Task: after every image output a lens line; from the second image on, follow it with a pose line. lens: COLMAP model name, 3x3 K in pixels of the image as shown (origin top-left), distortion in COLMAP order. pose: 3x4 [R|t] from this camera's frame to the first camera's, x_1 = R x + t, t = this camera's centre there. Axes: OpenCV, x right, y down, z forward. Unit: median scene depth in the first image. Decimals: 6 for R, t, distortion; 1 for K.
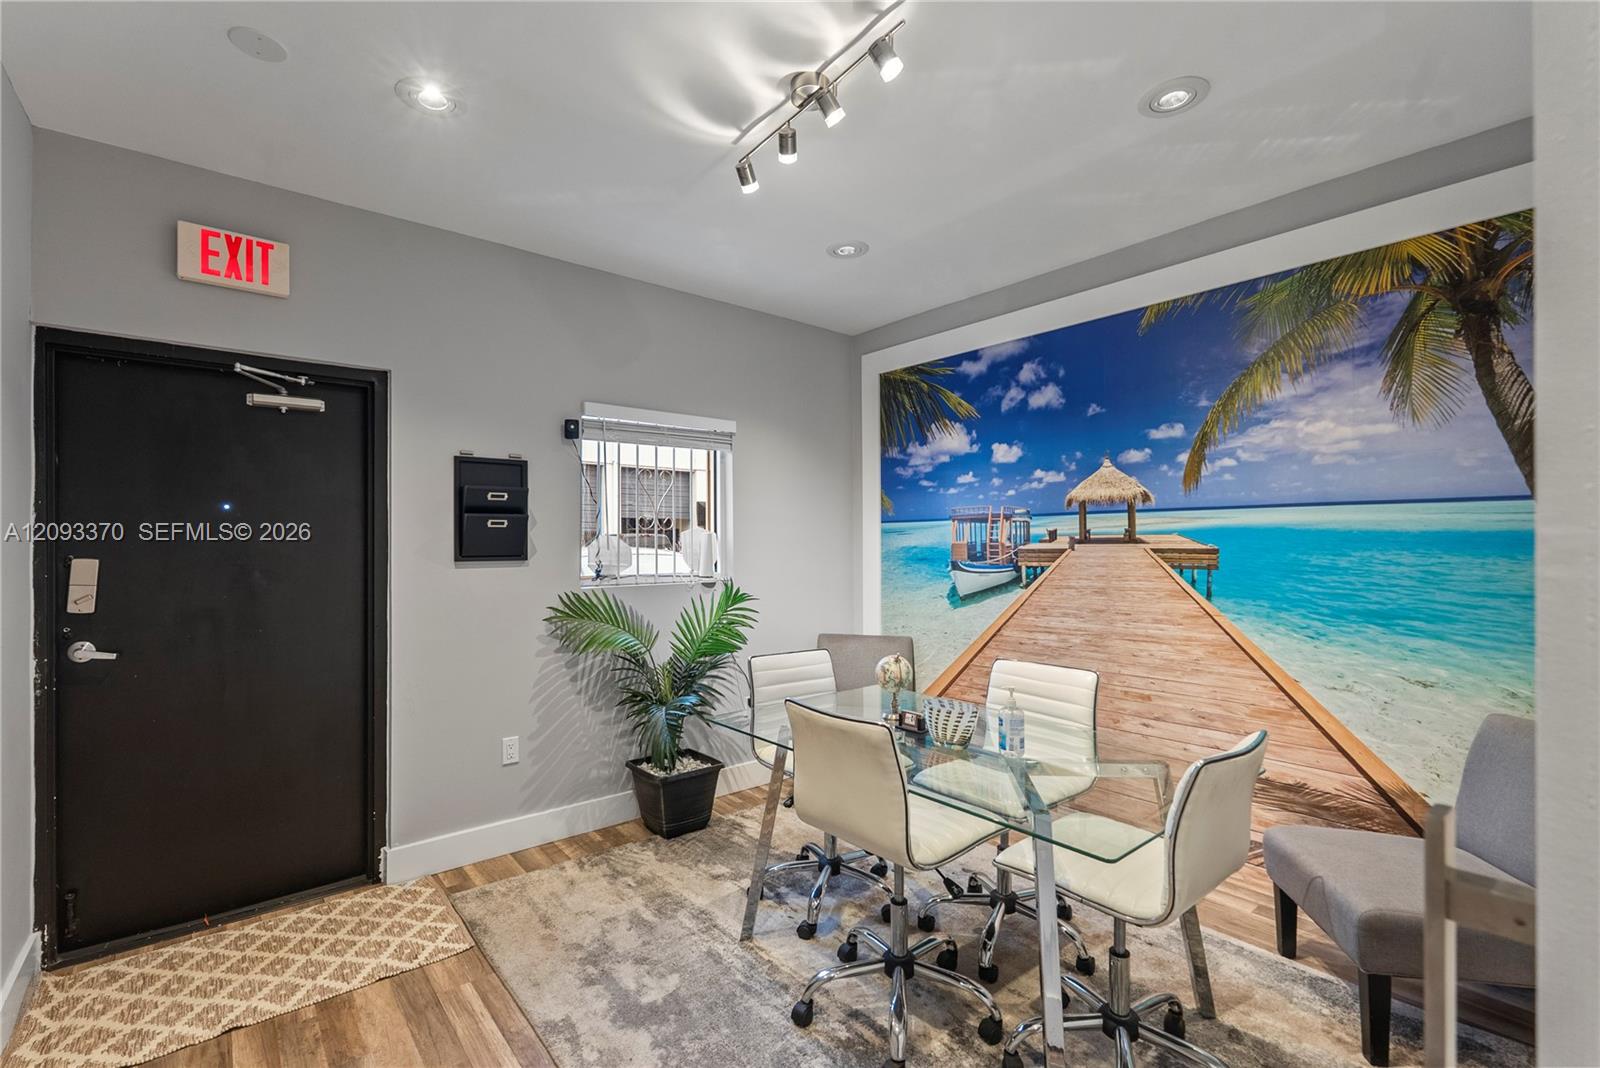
lens RADIAL K [[710.0, 0, 792.1], [0, 710.0, 545.5], [0, 0, 1]] dist [-0.004973, -0.000384]
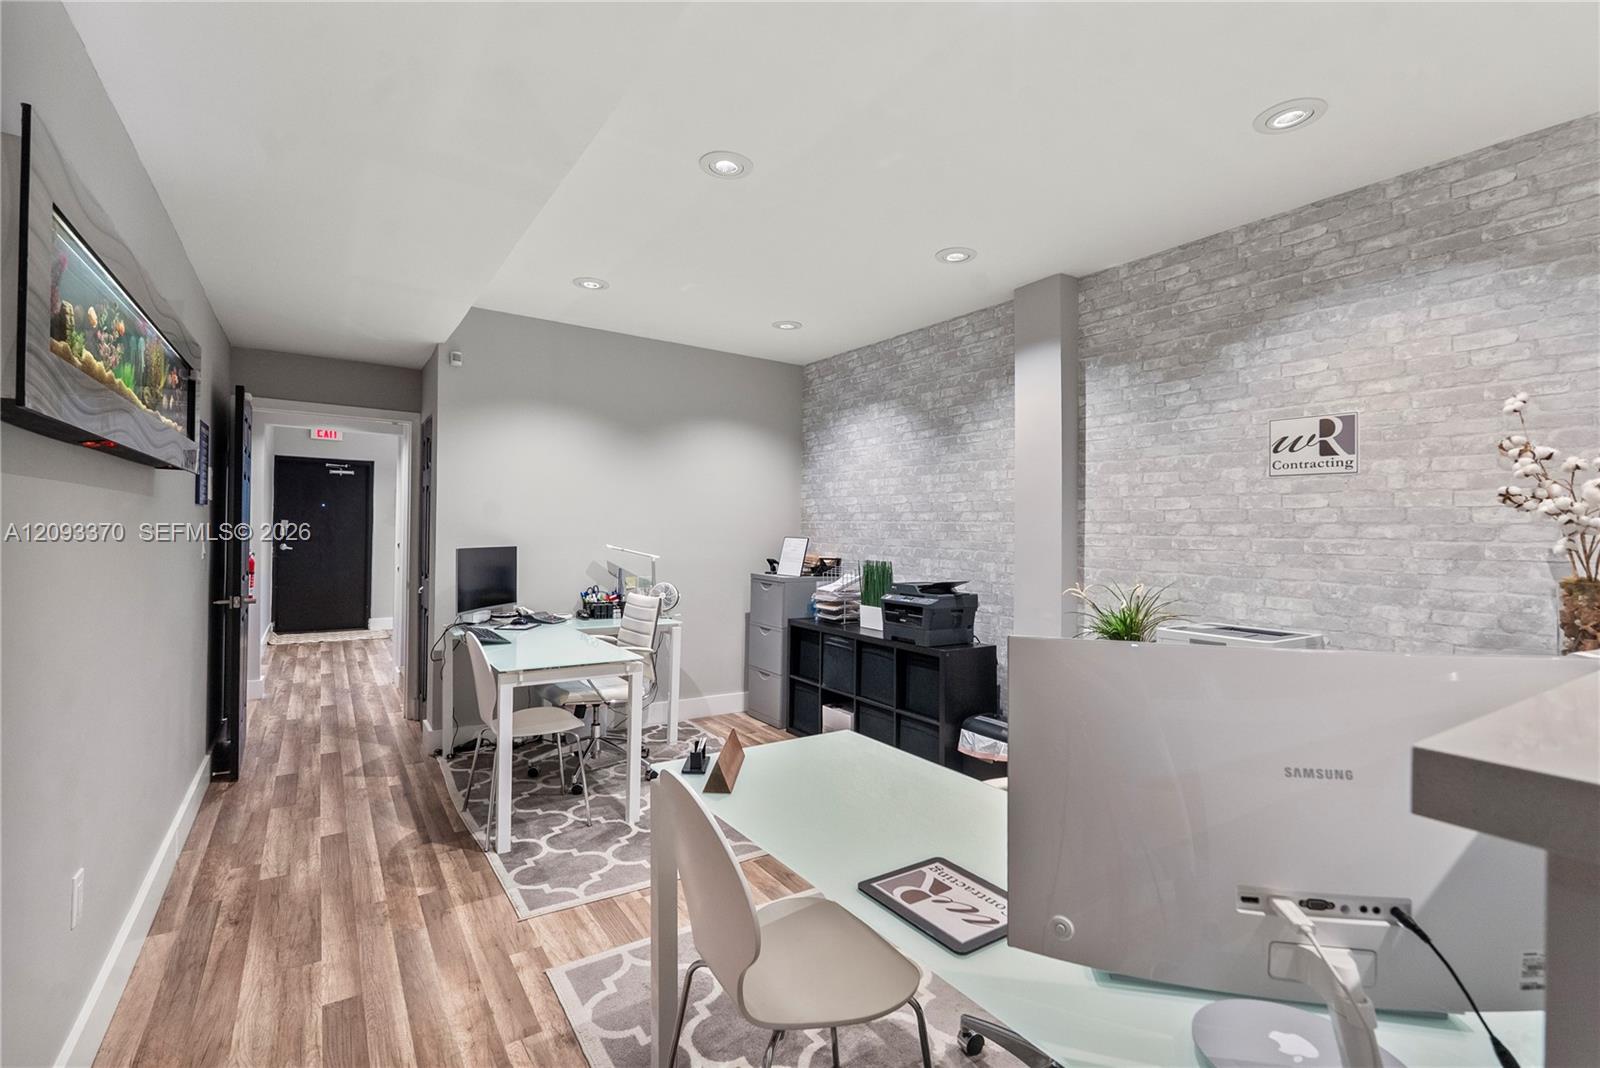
lens RADIAL K [[706.2, 0, 784.9], [0, 706.2, 522.8], [0, 0, 1]] dist [-0.001562, 0.000171]
pose [[0.994572, 0.020580, -0.101997, 0.772130], [-0.021427, 0.999744, -0.007218, 0.001423], [0.101822, 0.009364, 0.994759, -0.944481]]
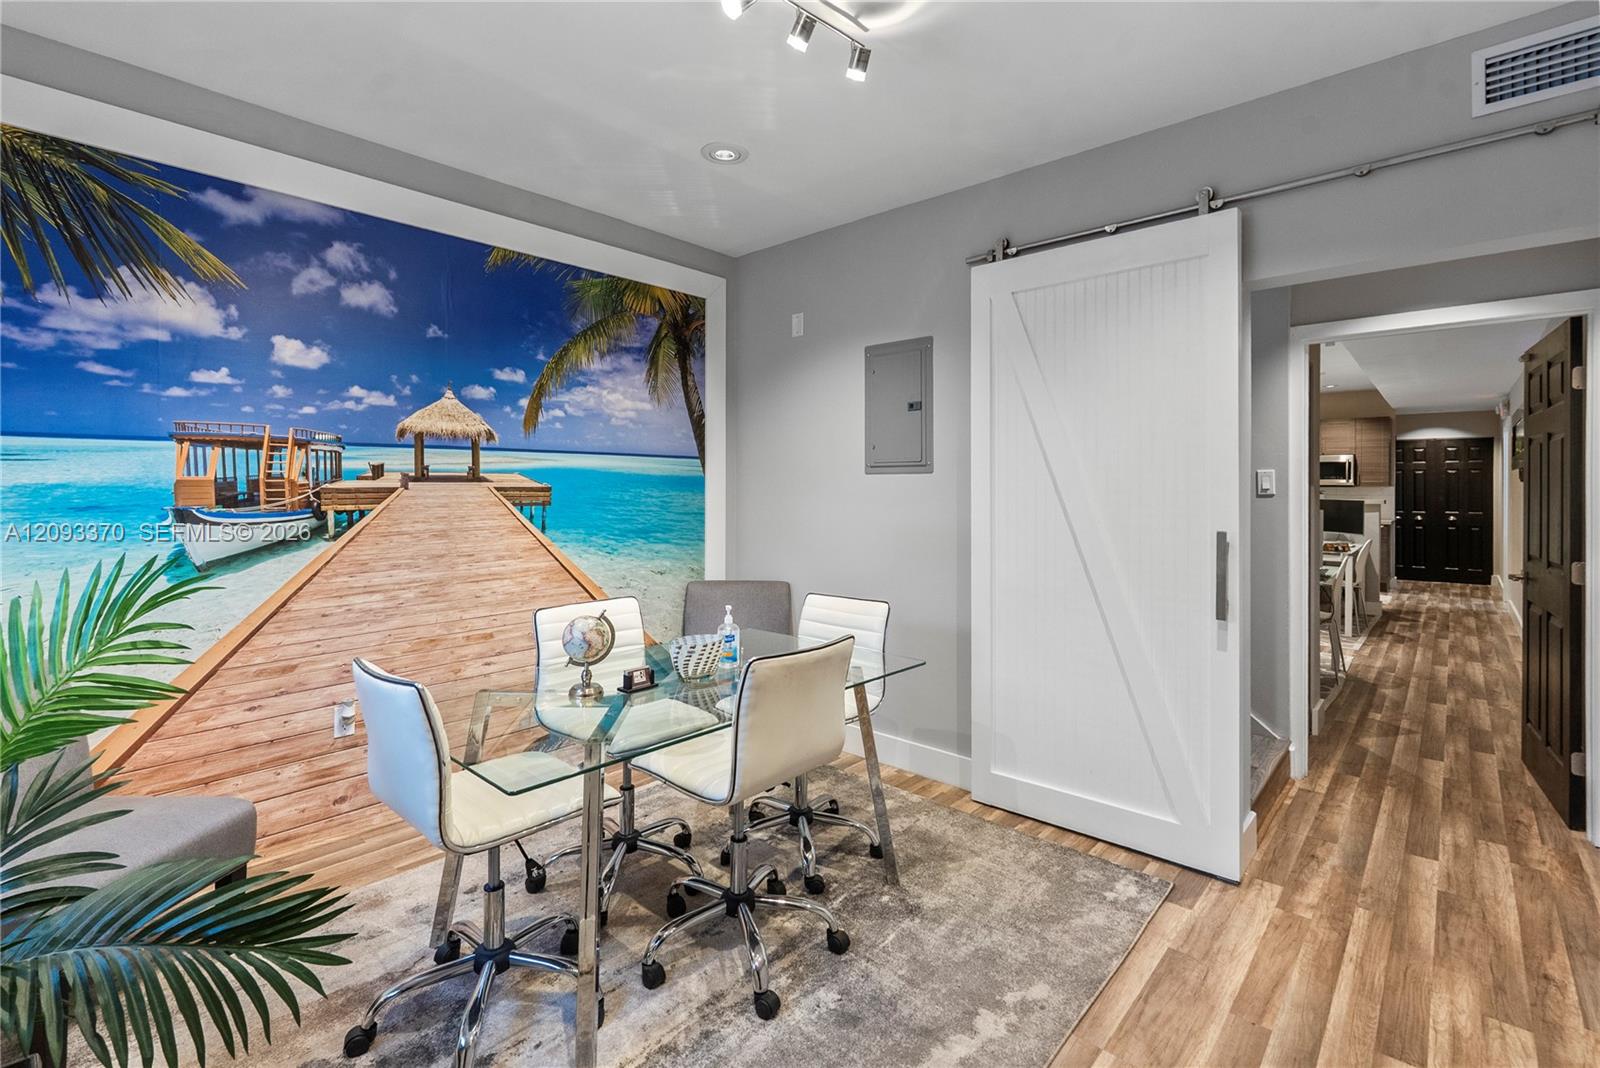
lens RADIAL K [[735.7, 0, 804.9], [0, 735.7, 492.9], [0, 0, 1]] dist [-0.009069, 0.000124]
pose [[-0.154422, -0.007011, 0.987980, -0.579499], [-0.000141, 0.999975, 0.007074, 0.005045], [-0.988005, 0.000953, -0.154419, 0.703613]]
